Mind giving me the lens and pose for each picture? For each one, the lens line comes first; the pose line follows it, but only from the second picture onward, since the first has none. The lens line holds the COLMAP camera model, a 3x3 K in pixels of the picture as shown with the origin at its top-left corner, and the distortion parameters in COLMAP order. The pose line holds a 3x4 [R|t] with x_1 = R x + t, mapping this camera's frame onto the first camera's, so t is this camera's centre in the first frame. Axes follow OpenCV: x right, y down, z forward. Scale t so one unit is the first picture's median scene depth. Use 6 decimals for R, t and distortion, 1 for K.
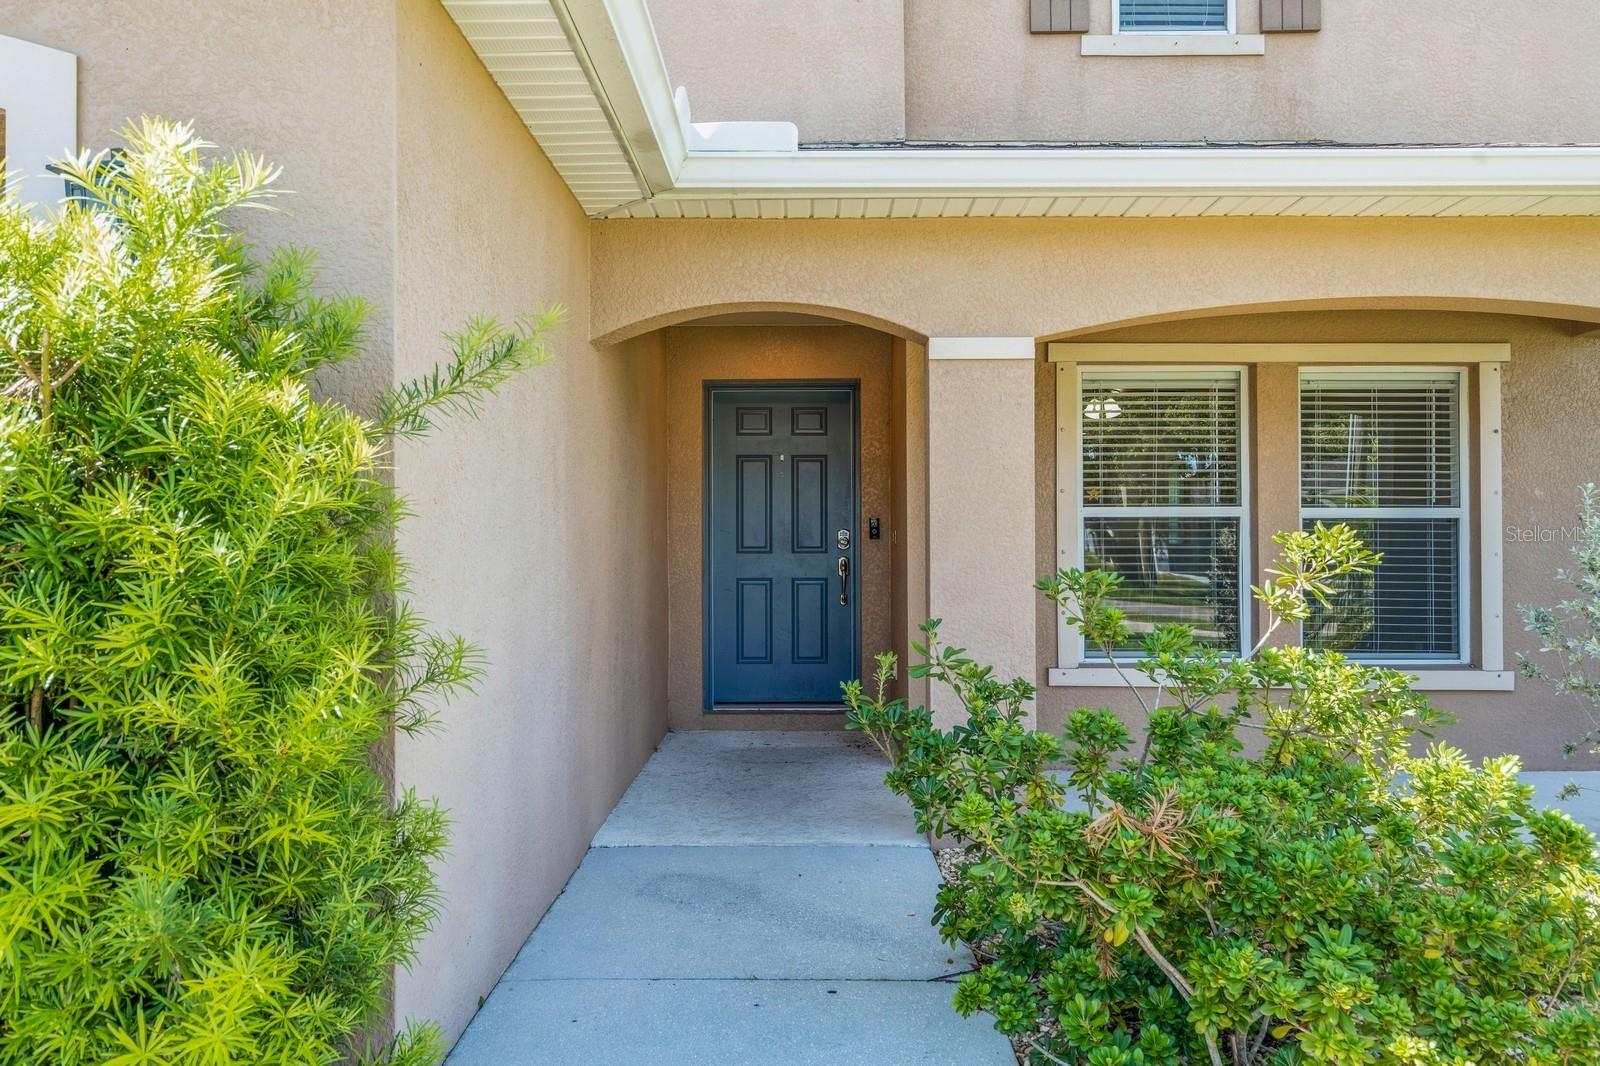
lens RADIAL K [[1188.5, 0, 800.0], [0, 1188.5, 533.0], [0, 0, 1]] dist [-0.001210, -0.000186]
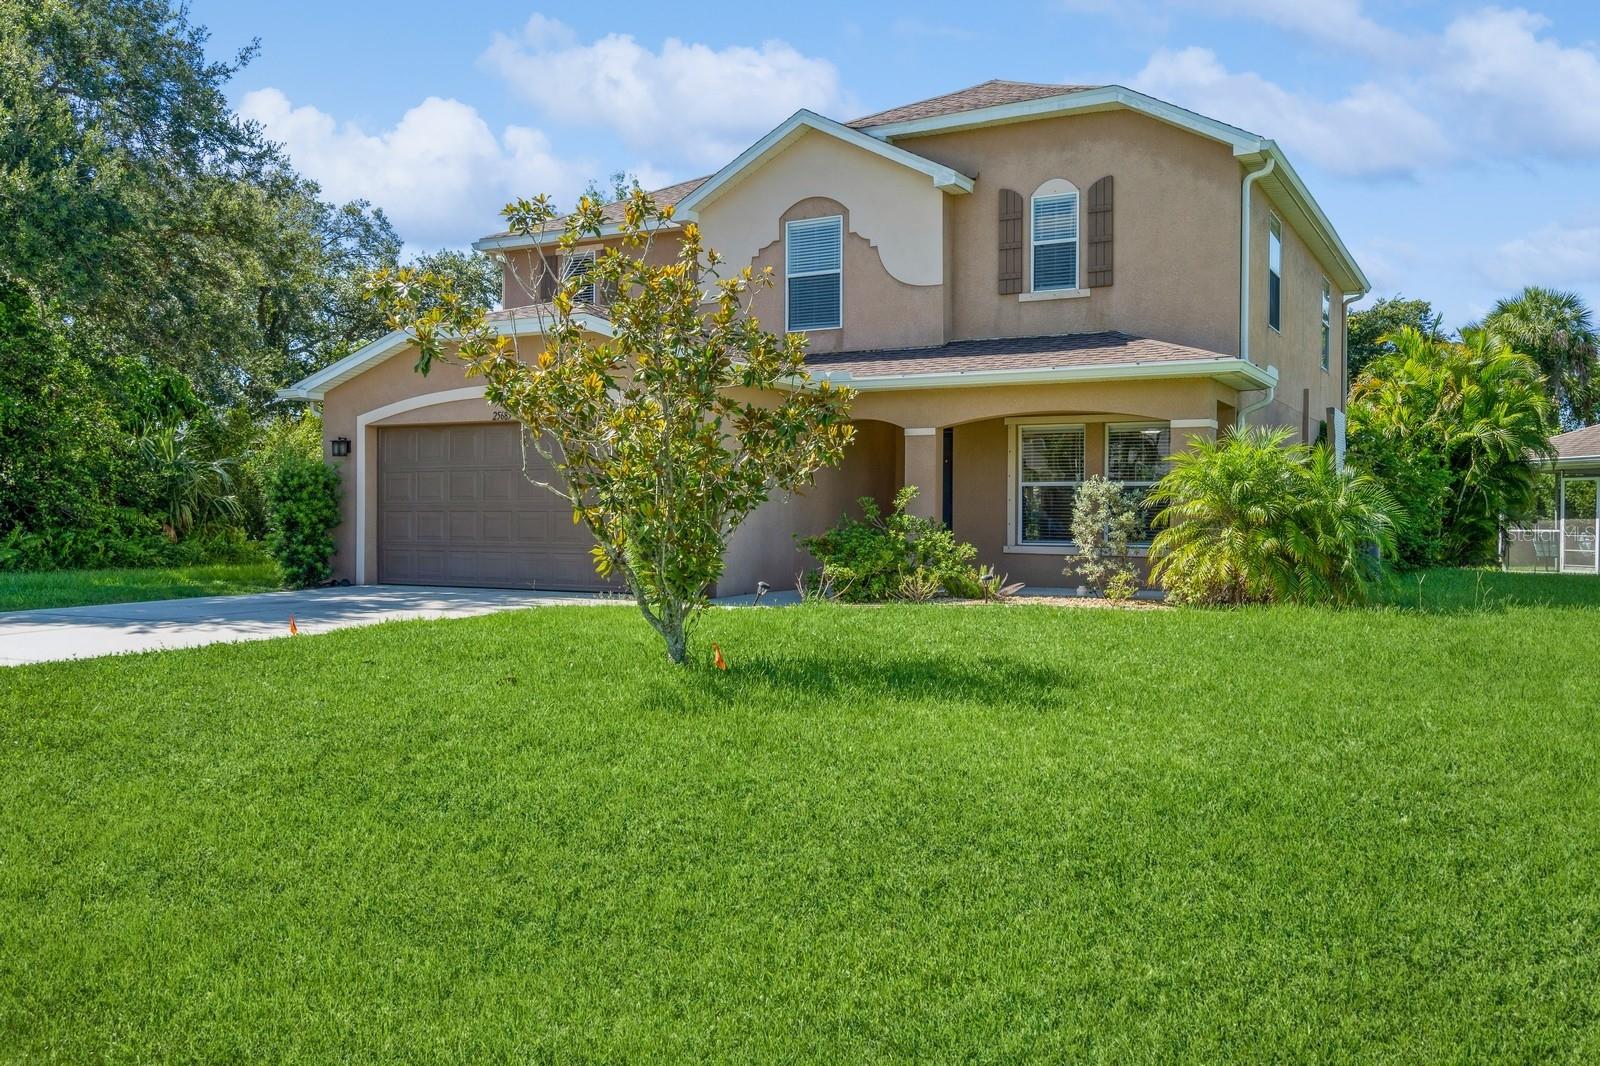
lens RADIAL K [[1320.0, 0, 800.0], [0, 1320.0, 533.0], [0, 0, 1]] dist [0.001435, 0.001665]
pose [[0.881061, 0.011839, -0.472854, 1.157859], [-0.002935, 0.999804, 0.019564, 0.034189], [0.472993, -0.015850, 0.880923, -1.696608]]
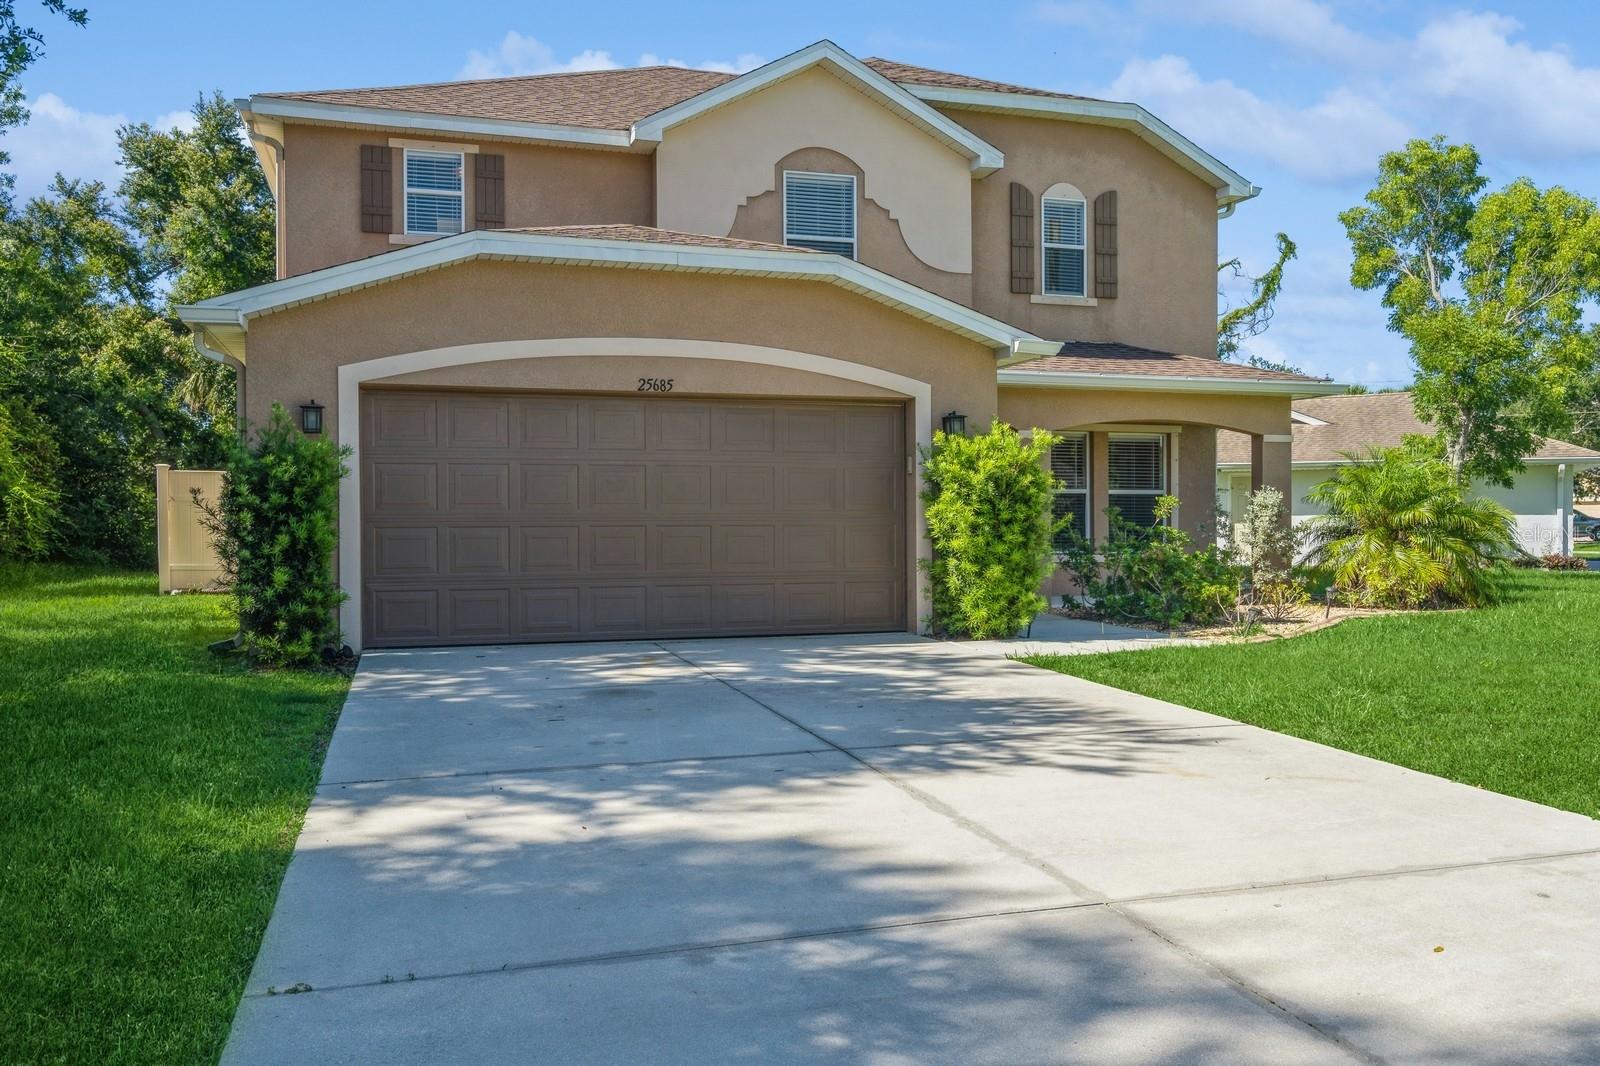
lens RADIAL K [[1272.1, 0, 800.0], [0, 1272.1, 533.0], [0, 0, 1]] dist [0.003338, 0.002045]
pose [[0.951160, -0.004433, 0.308667, -1.020209], [-0.001340, 0.999828, 0.018487, 0.021216], [-0.308696, -0.017998, 0.950991, -1.342504]]
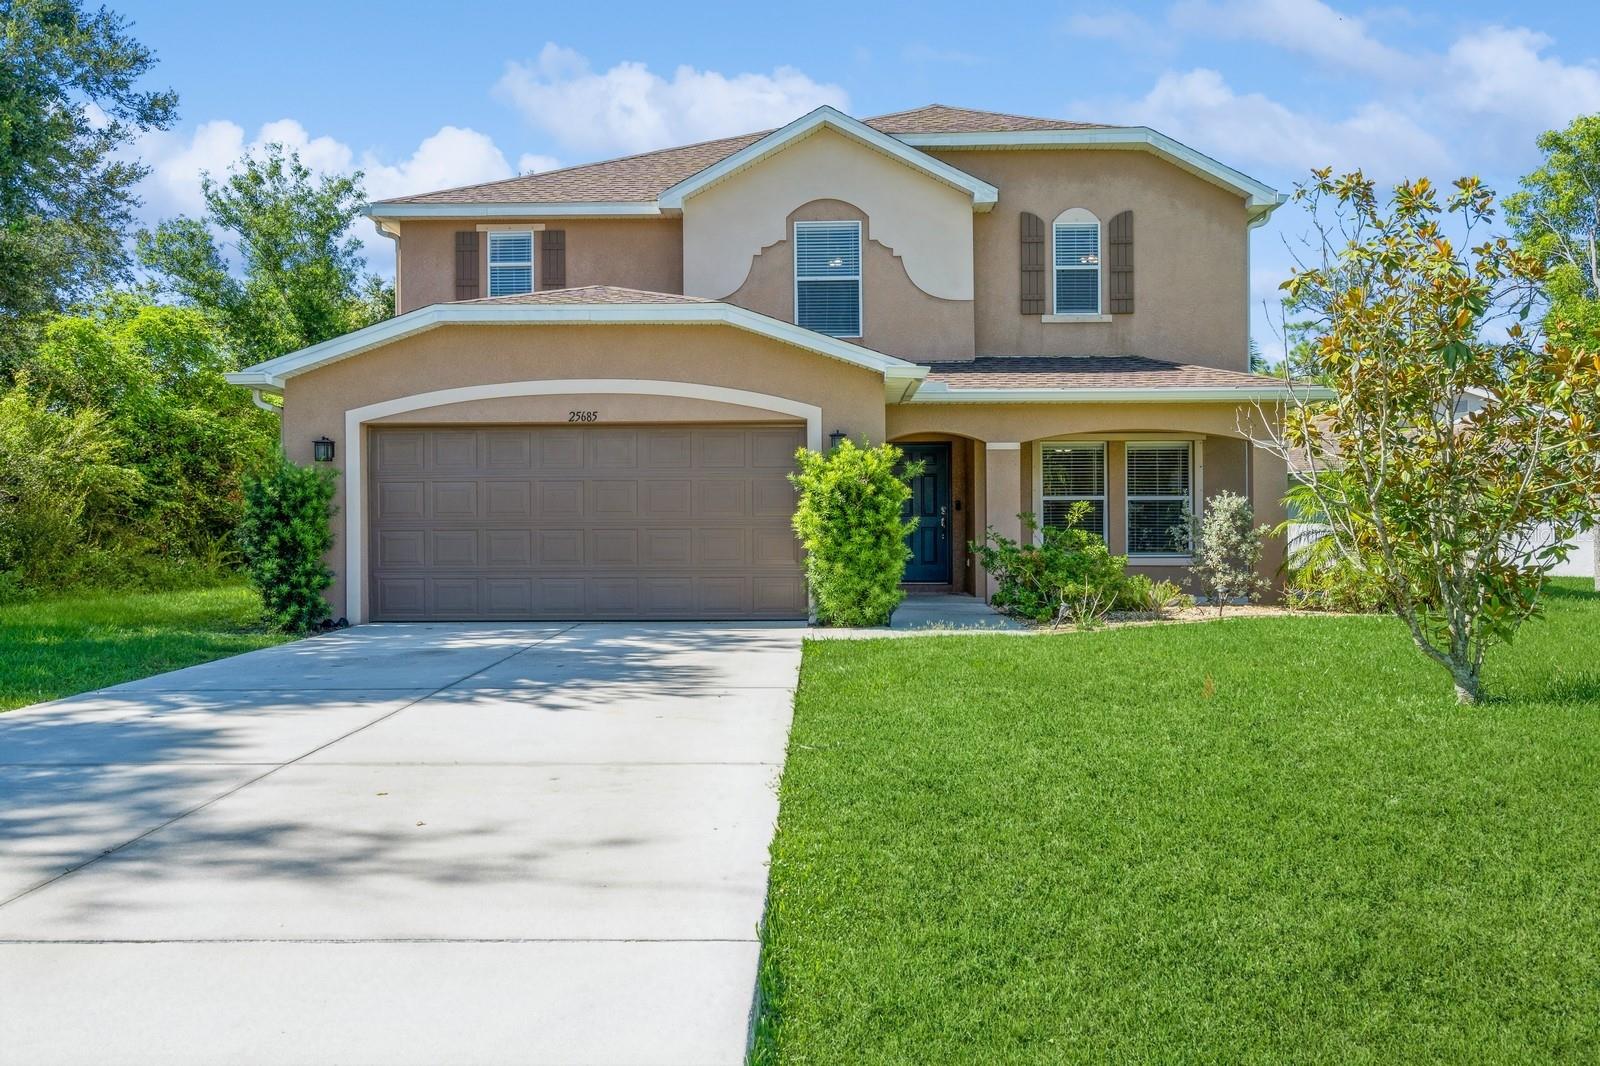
lens RADIAL K [[1257.3, 0, 800.0], [0, 1257.3, 533.0], [0, 0, 1]] dist [0.001589, 0.003001]
pose [[0.999913, -0.003484, -0.012747, -0.261331], [0.003612, 0.999944, 0.009991, 0.030043], [0.012712, -0.010036, 0.999869, -1.774339]]
